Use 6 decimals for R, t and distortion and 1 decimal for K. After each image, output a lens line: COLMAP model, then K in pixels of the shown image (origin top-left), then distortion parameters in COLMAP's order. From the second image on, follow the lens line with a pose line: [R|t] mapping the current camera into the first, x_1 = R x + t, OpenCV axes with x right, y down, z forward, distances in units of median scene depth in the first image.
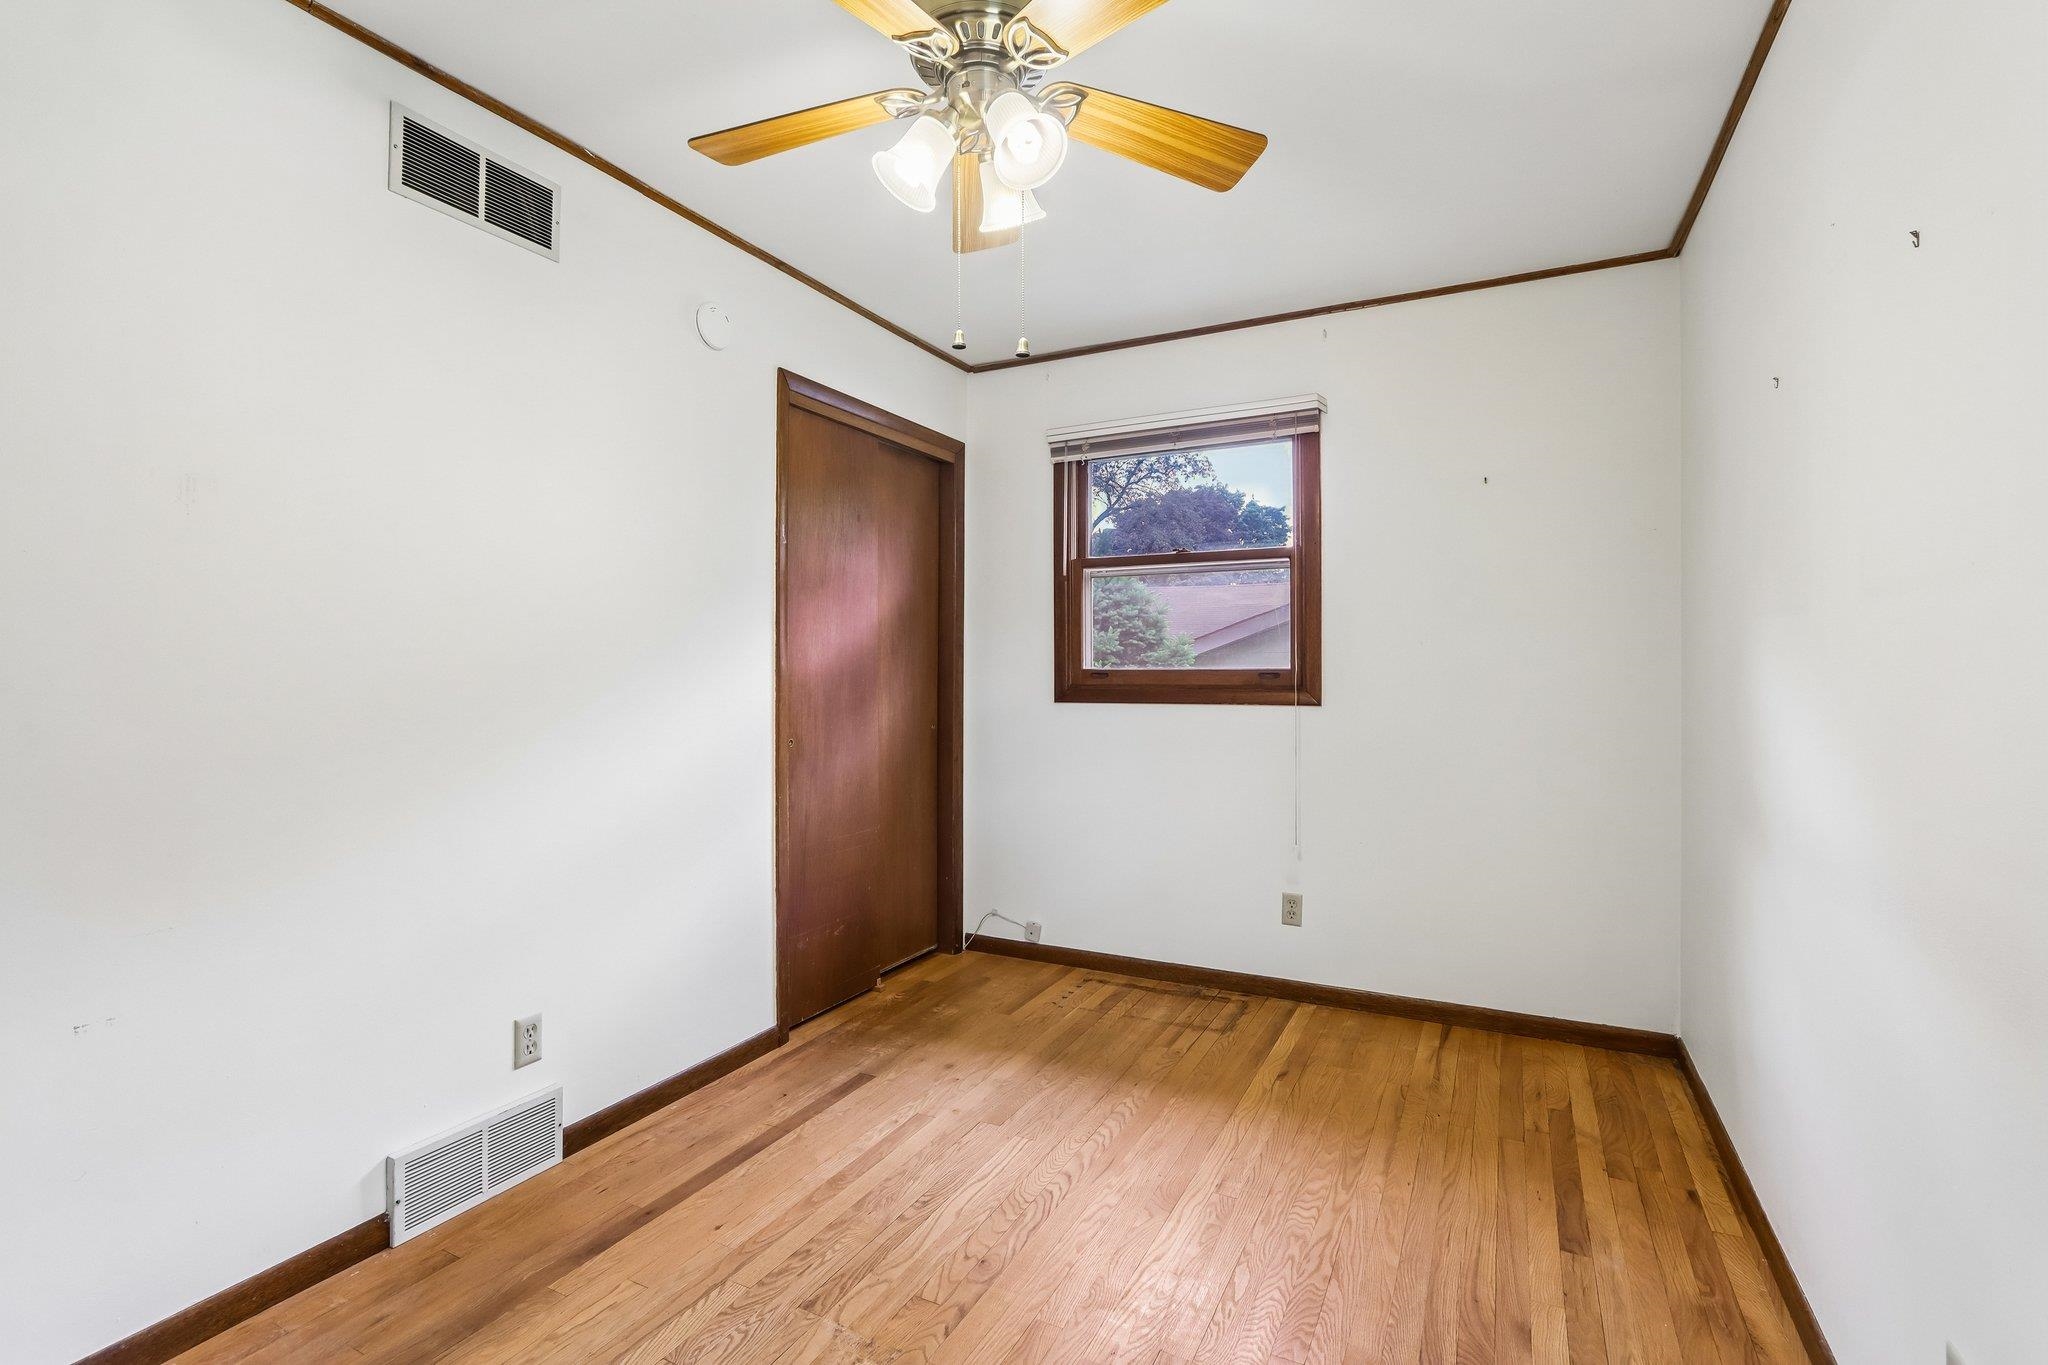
lens RADIAL K [[948.7, 0, 1028.0], [0, 948.7, 686.2], [0, 0, 1]] dist [-0.011855, 0.001161]
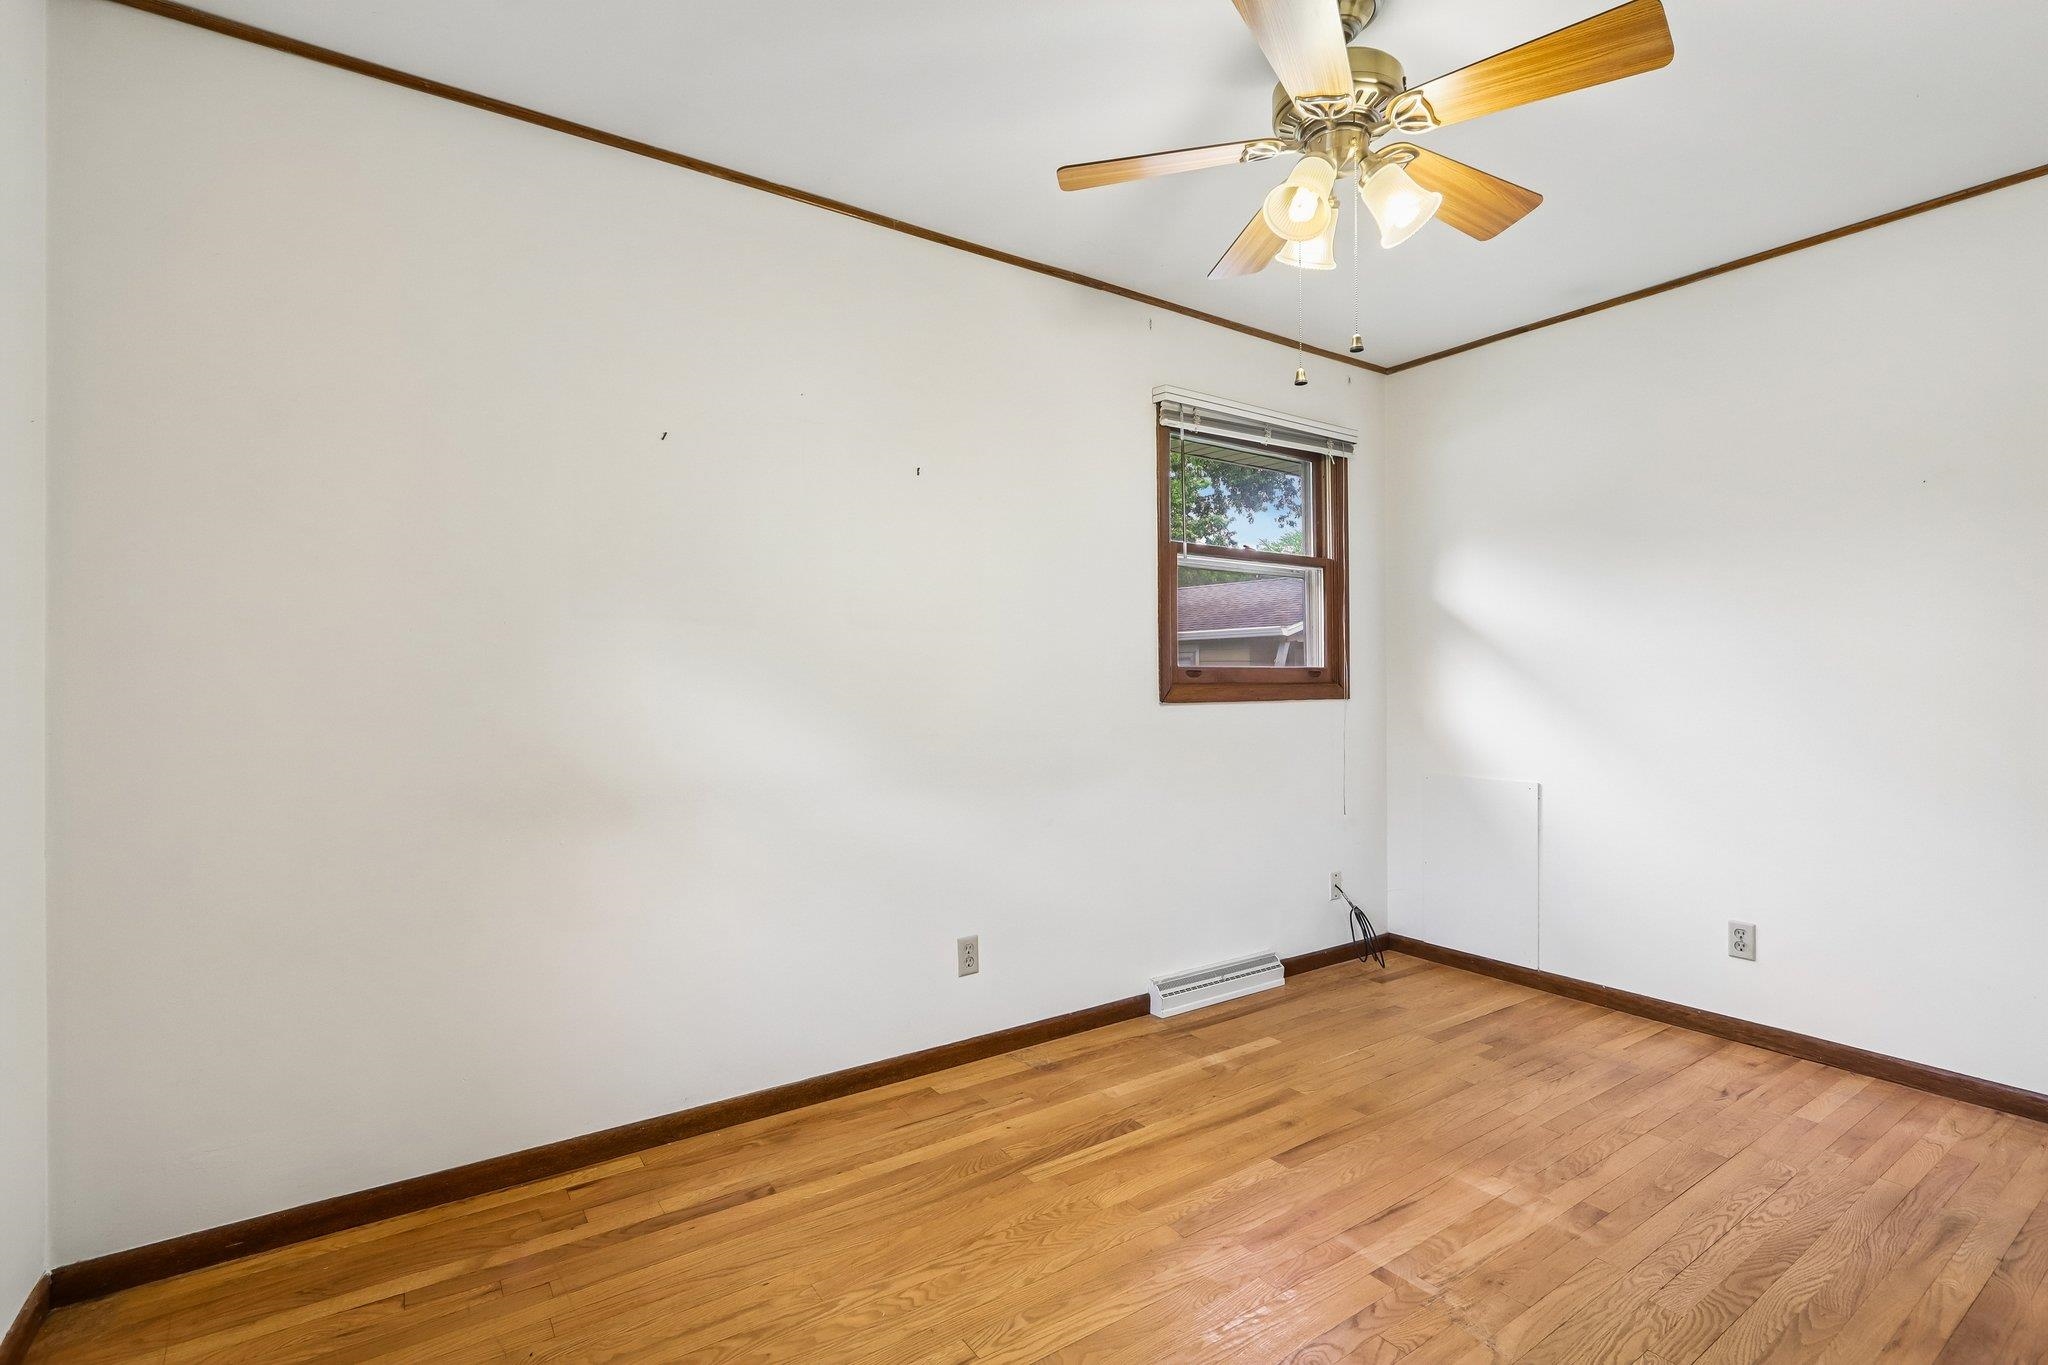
lens RADIAL K [[937.7, 0, 1024.3], [0, 937.7, 673.8], [0, 0, 1]] dist [-0.008457, 0.000359]
pose [[-0.876174, 0.006693, 0.481948, -0.136115], [0.012934, 0.999870, 0.009628, -0.007925], [-0.481821, 0.014669, -0.876147, 1.134310]]
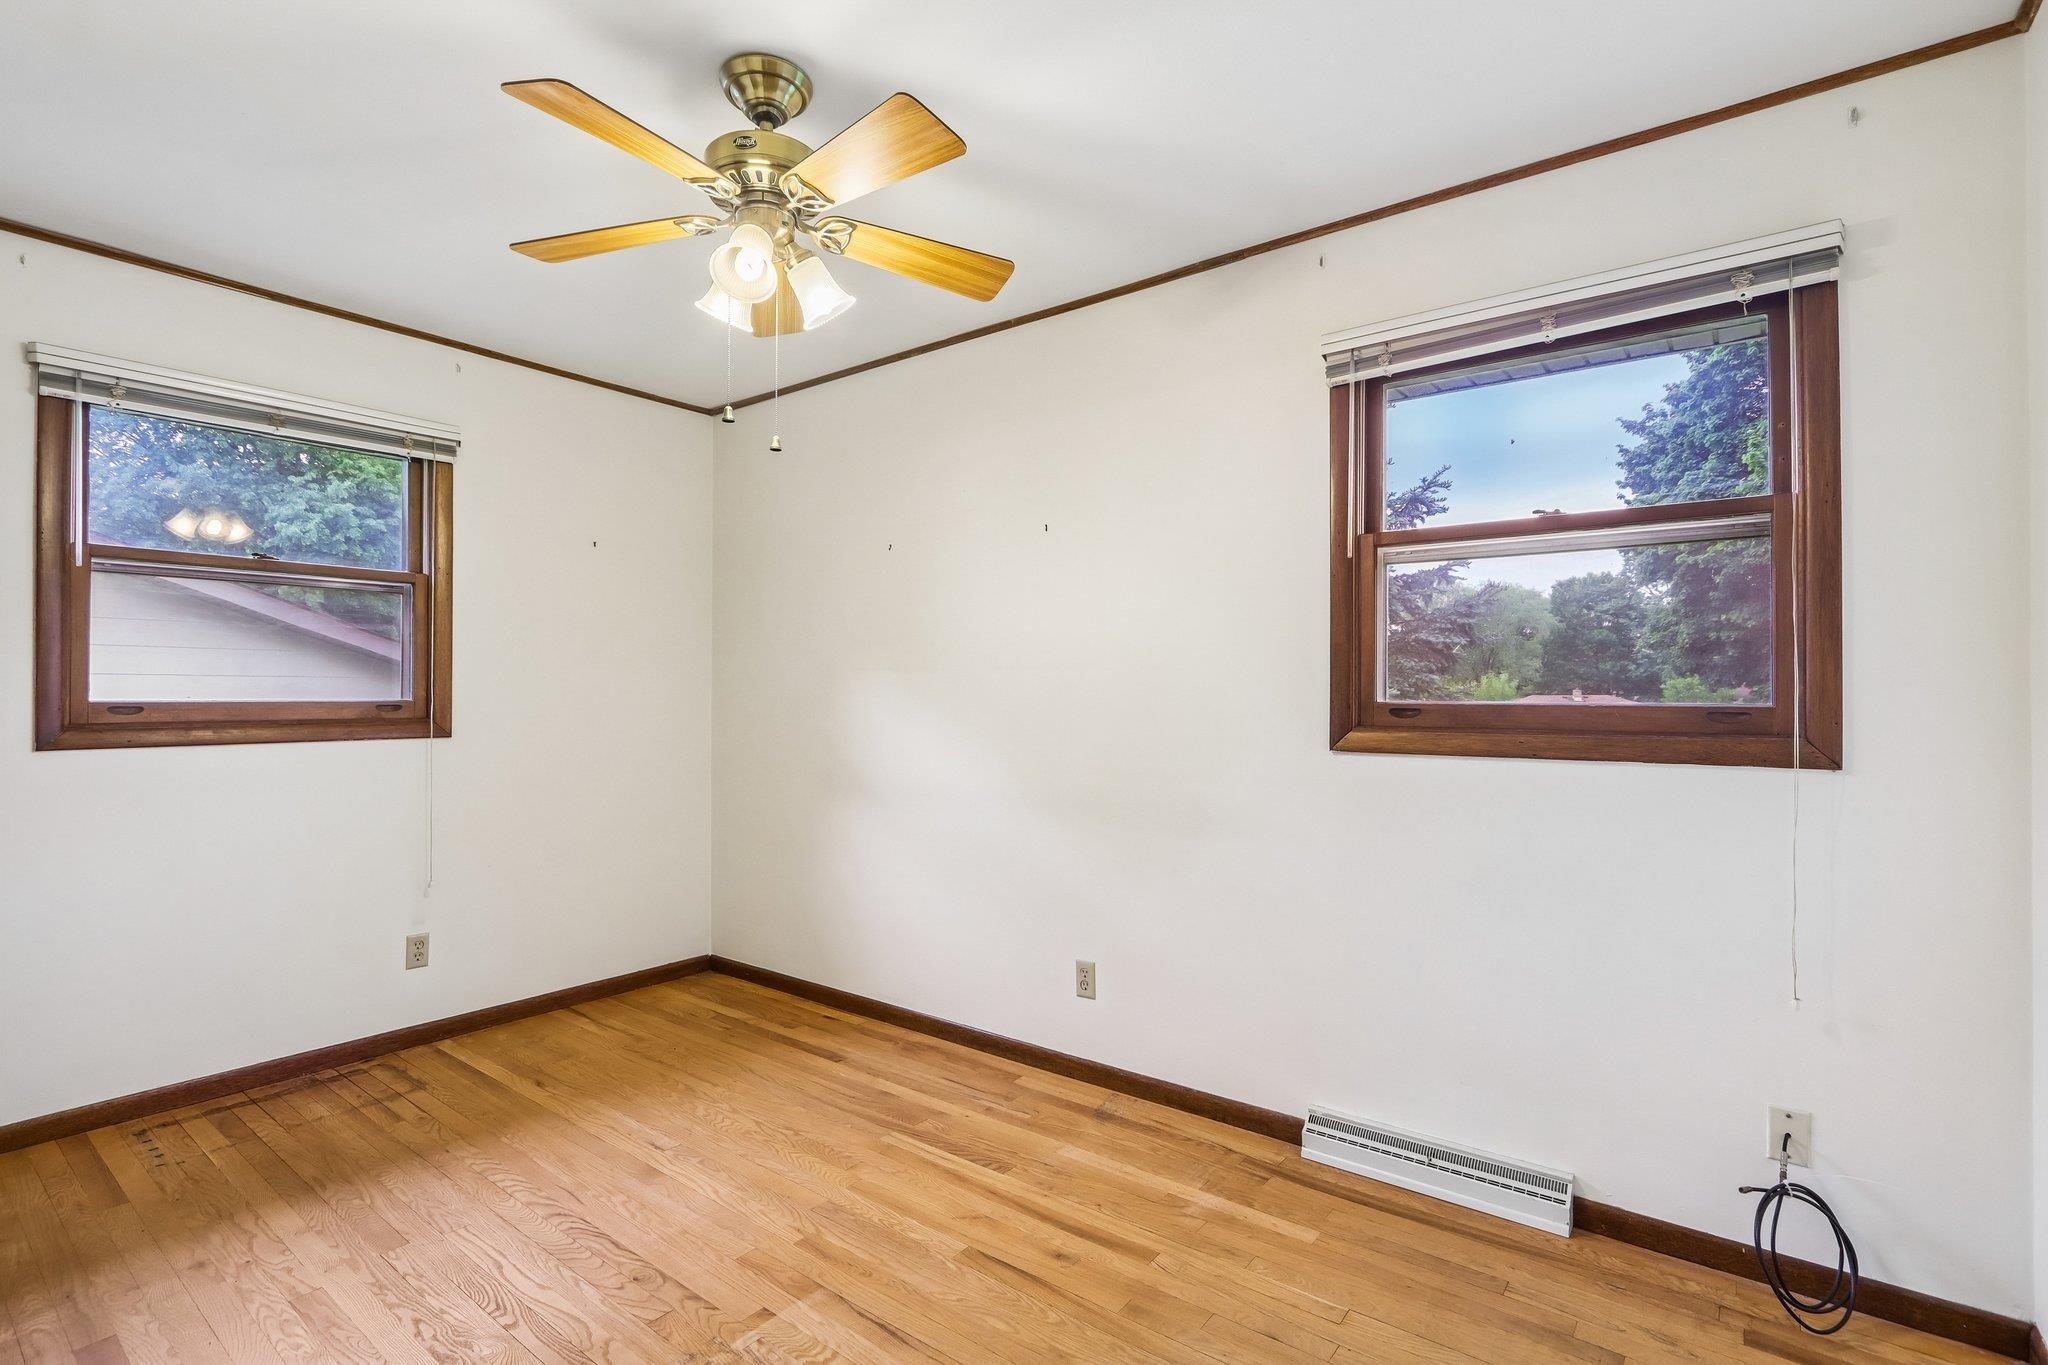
lens RADIAL K [[948.7, 0, 1028.0], [0, 948.7, 686.2], [0, 0, 1]] dist [-0.011855, 0.001161]
pose [[0.178847, 0.010021, 0.983826, -0.613736], [0.015536, 0.999795, -0.013008, -0.012110], [-0.983754, 0.017611, 0.178655, 0.236152]]
